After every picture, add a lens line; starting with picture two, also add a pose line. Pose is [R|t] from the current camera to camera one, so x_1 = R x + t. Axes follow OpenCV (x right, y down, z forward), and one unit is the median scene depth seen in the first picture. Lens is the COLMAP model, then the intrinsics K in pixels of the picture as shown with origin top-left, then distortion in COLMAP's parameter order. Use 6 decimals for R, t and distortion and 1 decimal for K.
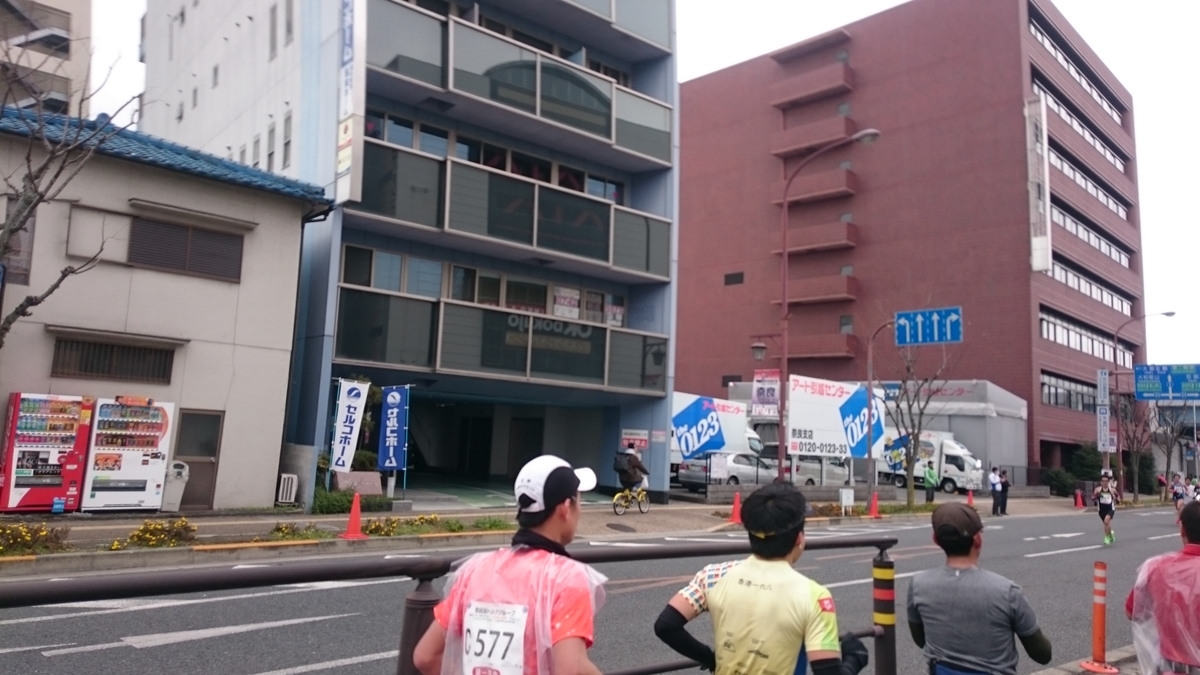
lens RADIAL K [[1008.4, 0, 603.3], [0, 1008.4, 307.8], [0, 0, 1]] dist [0.075073, 0.003027]
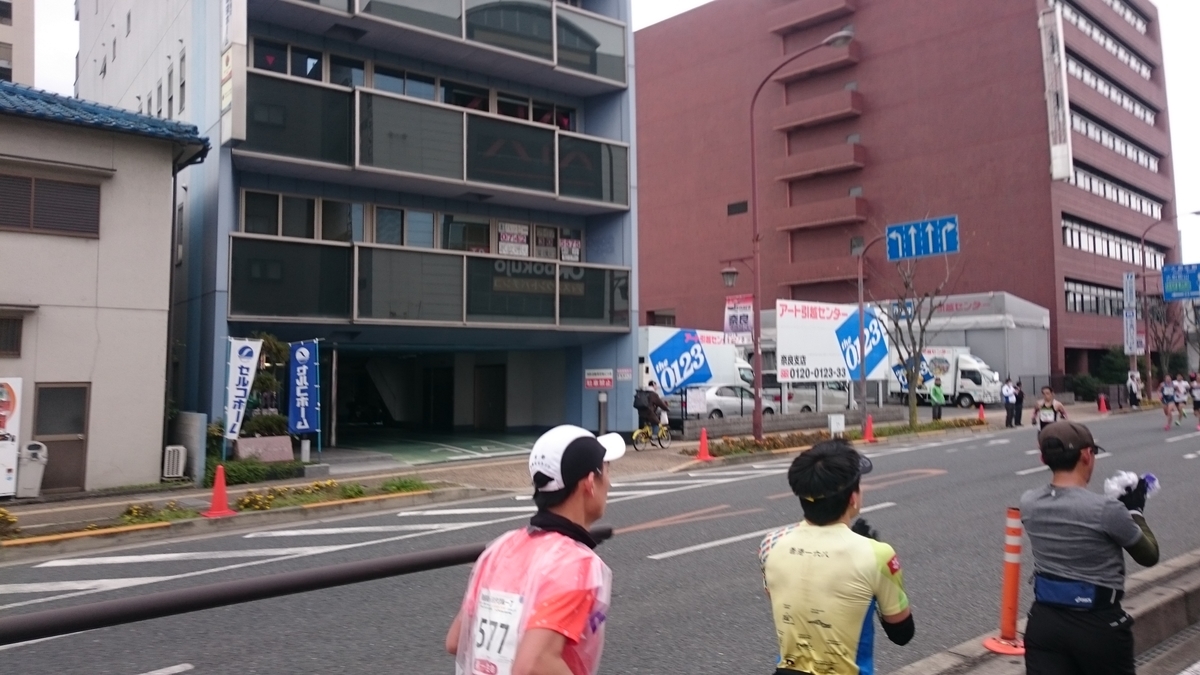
lens RADIAL K [[959.8, 0, 616.8], [0, 959.8, 310.0], [0, 0, 1]] dist [0.074389, -0.018020]
pose [[0.996631, -0.072469, -0.038405, 0.082142], [0.074593, 0.995577, 0.057113, 0.015207], [0.034096, -0.059785, 0.997629, 0.103582]]
